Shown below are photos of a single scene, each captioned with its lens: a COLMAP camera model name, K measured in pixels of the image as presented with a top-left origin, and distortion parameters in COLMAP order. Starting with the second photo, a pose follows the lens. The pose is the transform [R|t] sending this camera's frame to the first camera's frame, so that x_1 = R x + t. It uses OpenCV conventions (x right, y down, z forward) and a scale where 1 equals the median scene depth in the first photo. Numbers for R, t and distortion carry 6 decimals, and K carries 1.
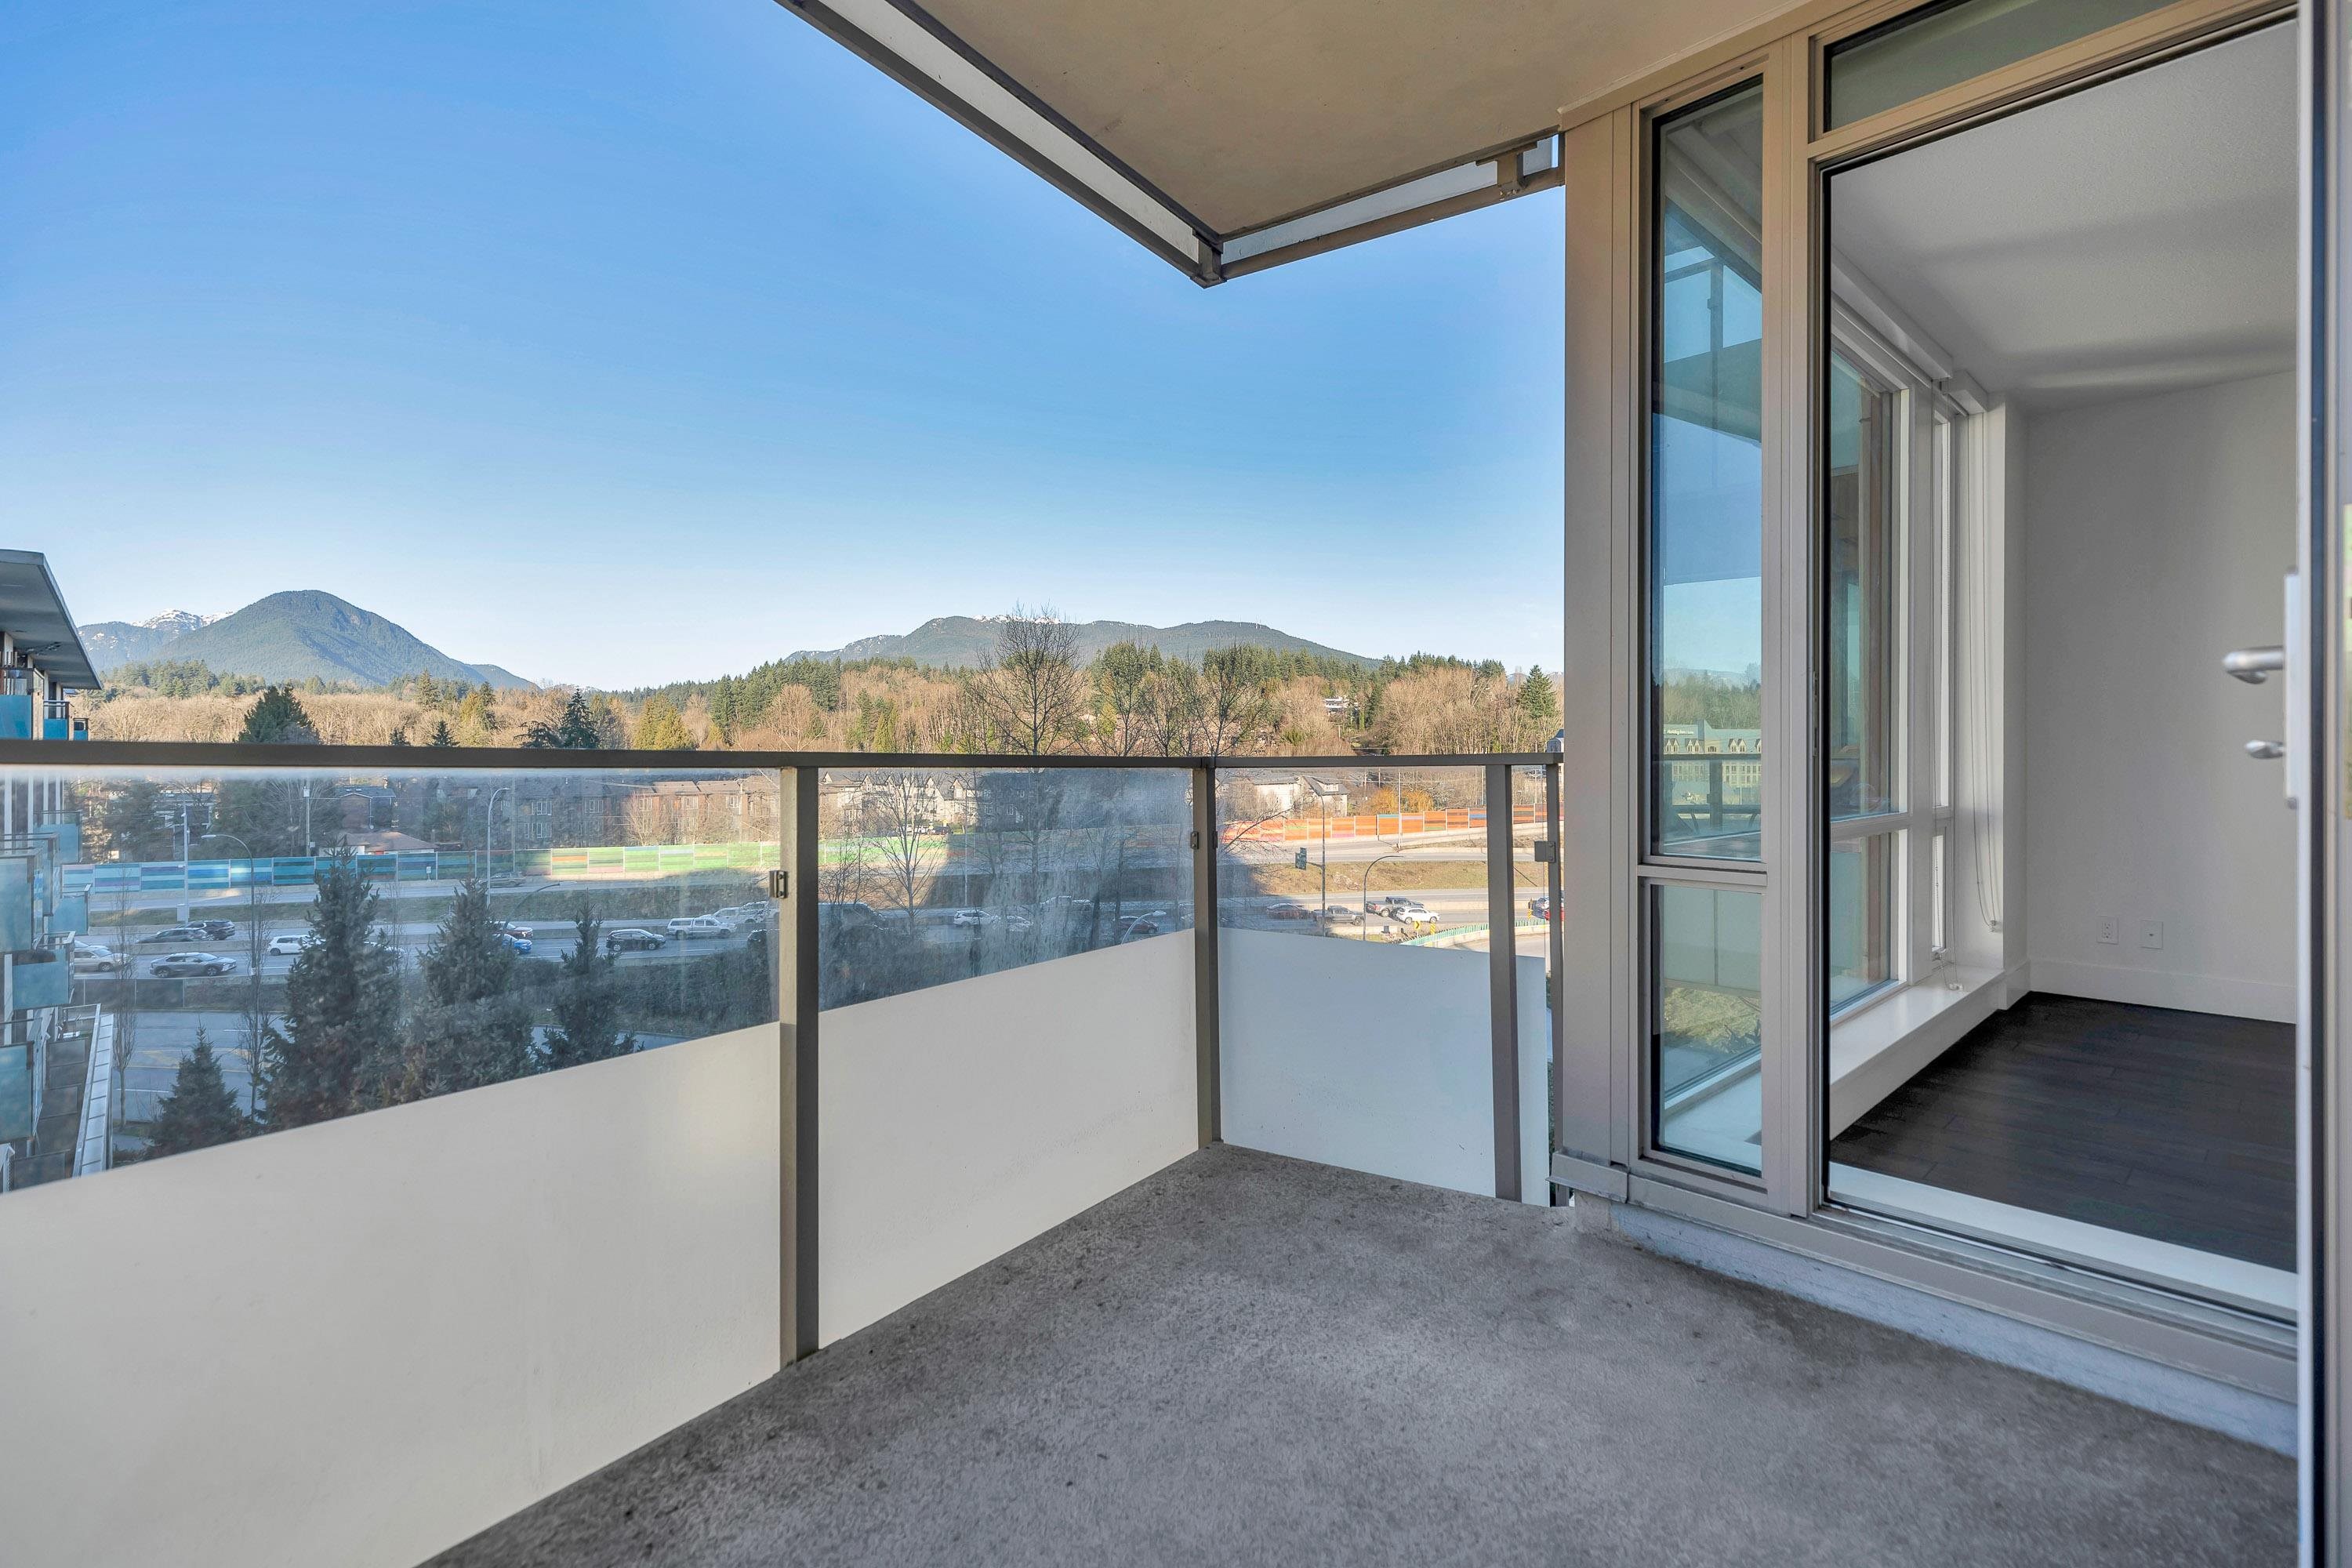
lens RADIAL K [[1082.0, 0, 1193.2], [0, 1082.0, 763.4], [0, 0, 1]] dist [0.005610, -0.001451]
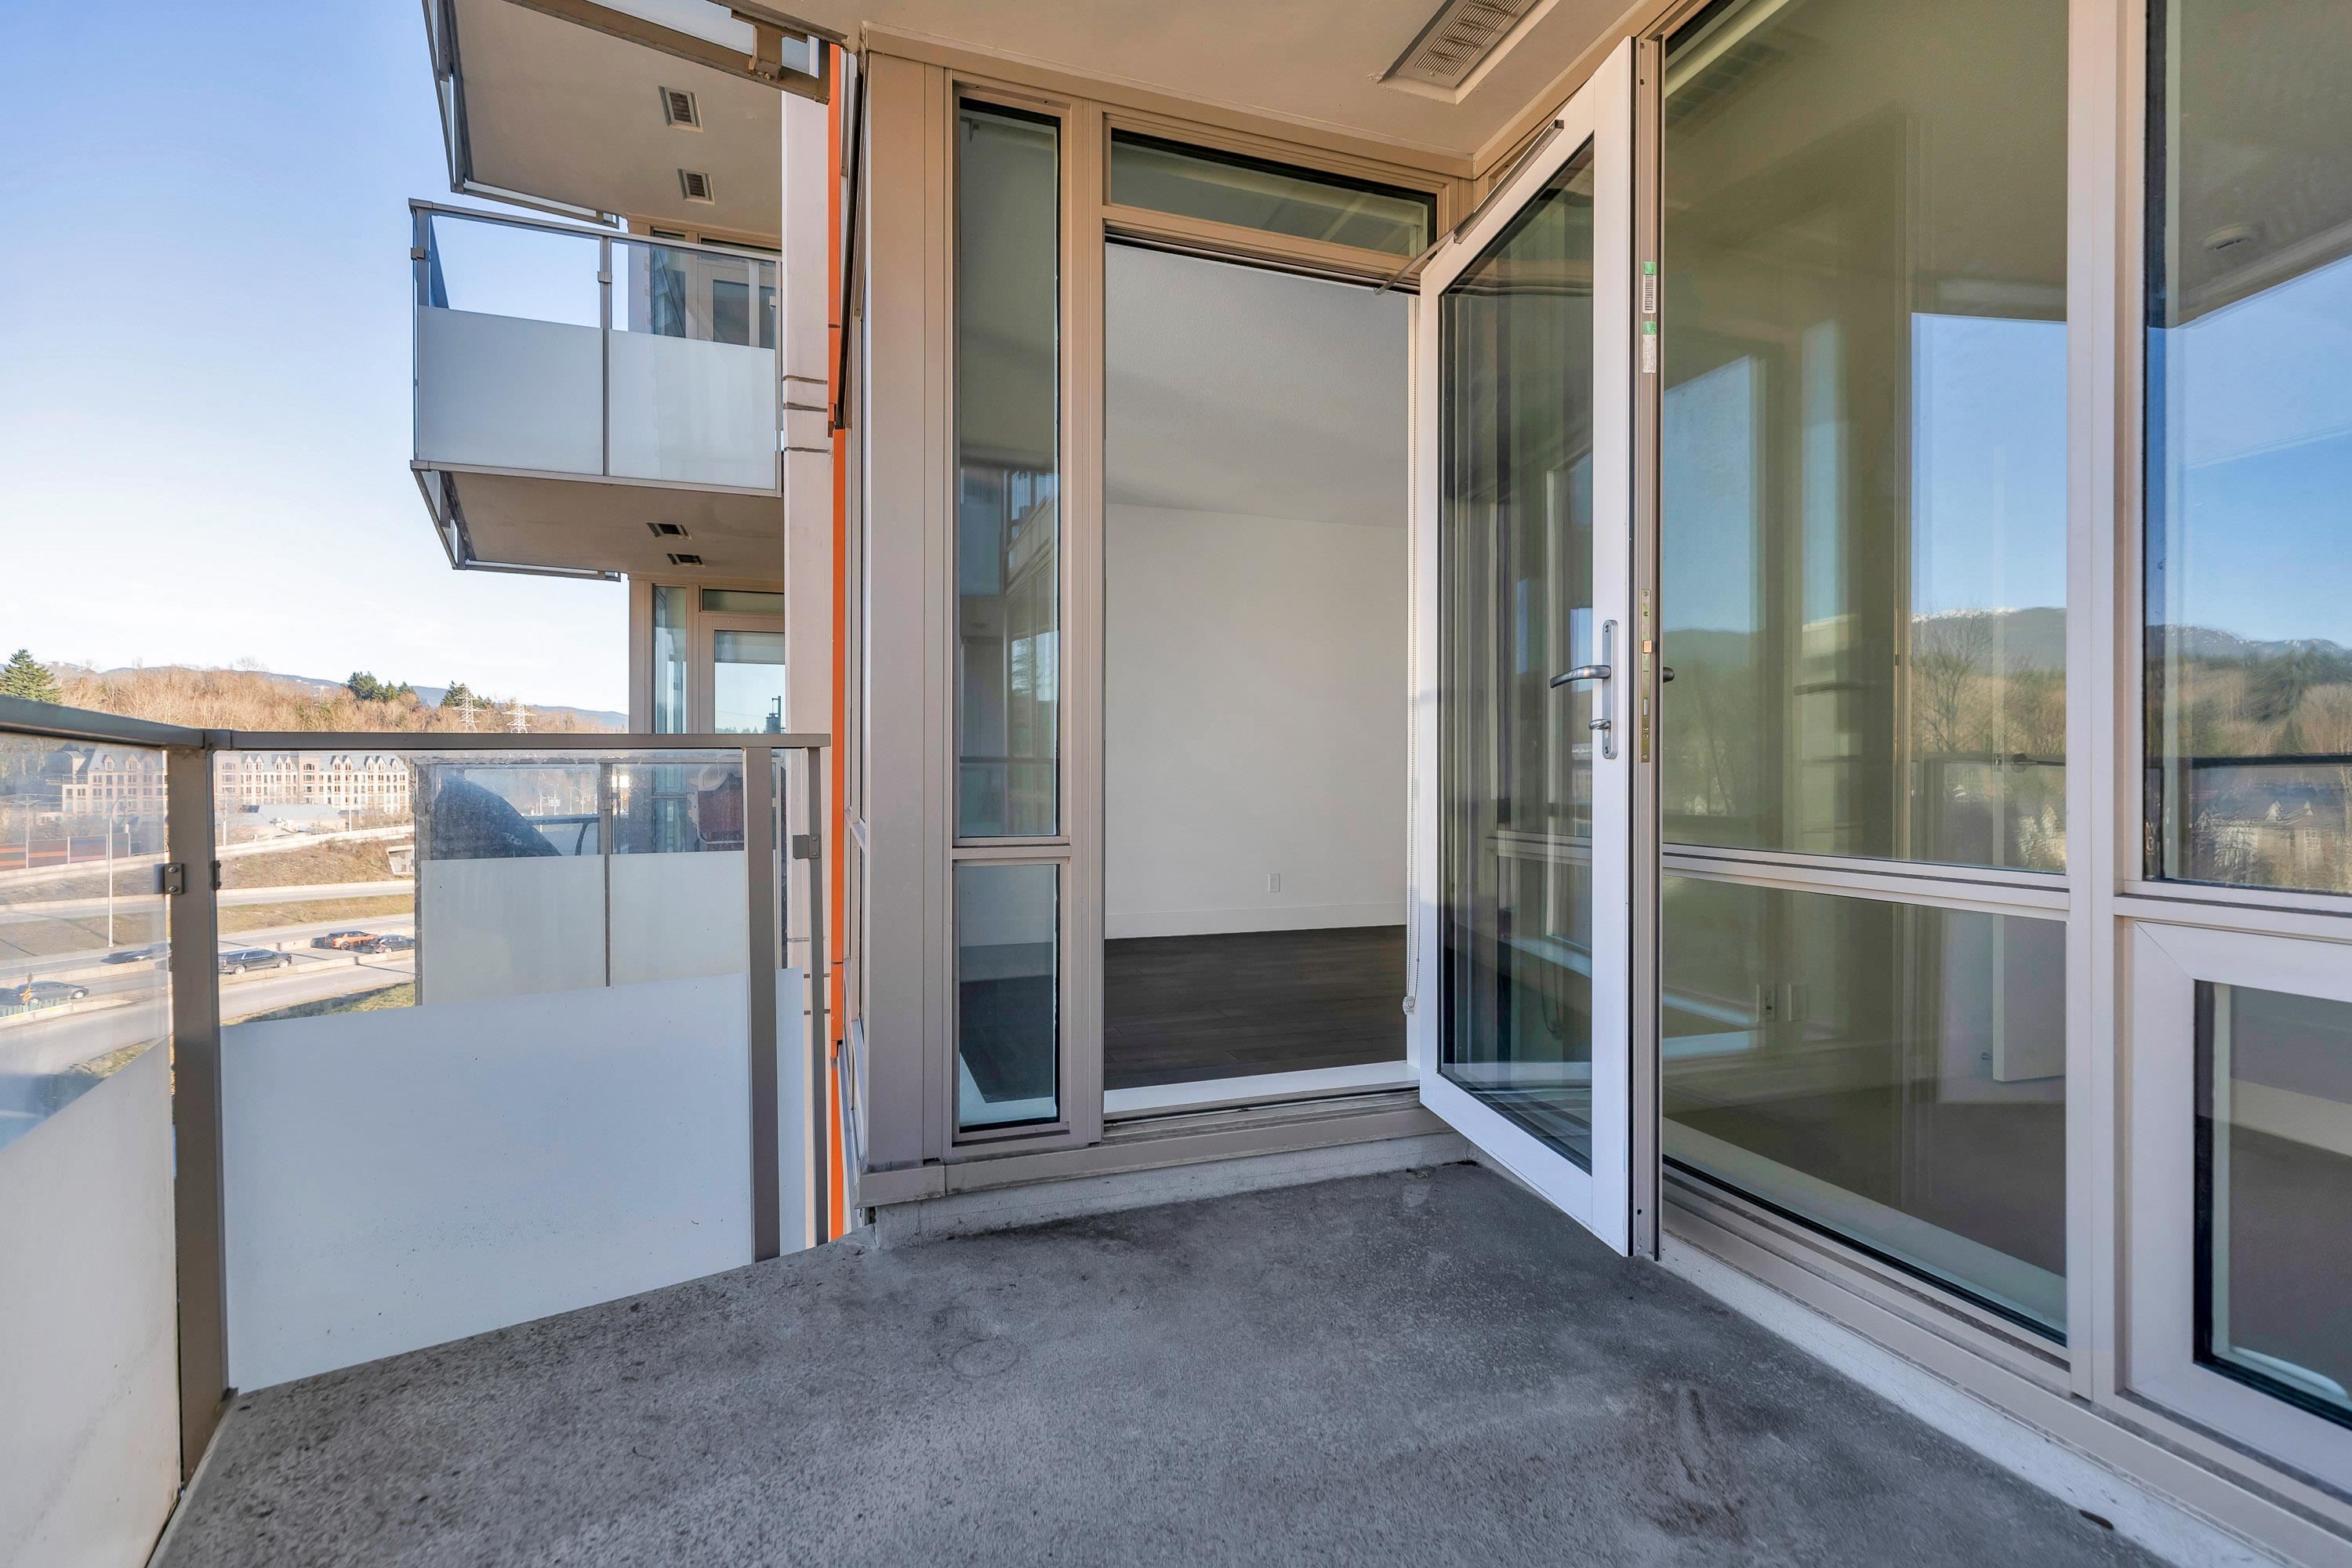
lens RADIAL K [[1082.0, 0, 1163.0], [0, 1082.0, 774.1], [0, 0, 1]] dist [0.005610, -0.001451]
pose [[0.422558, -0.005202, 0.906321, -0.436356], [0.005377, 0.999980, 0.003233, 0.026685], [-0.906320, 0.003508, 0.422578, 0.448691]]
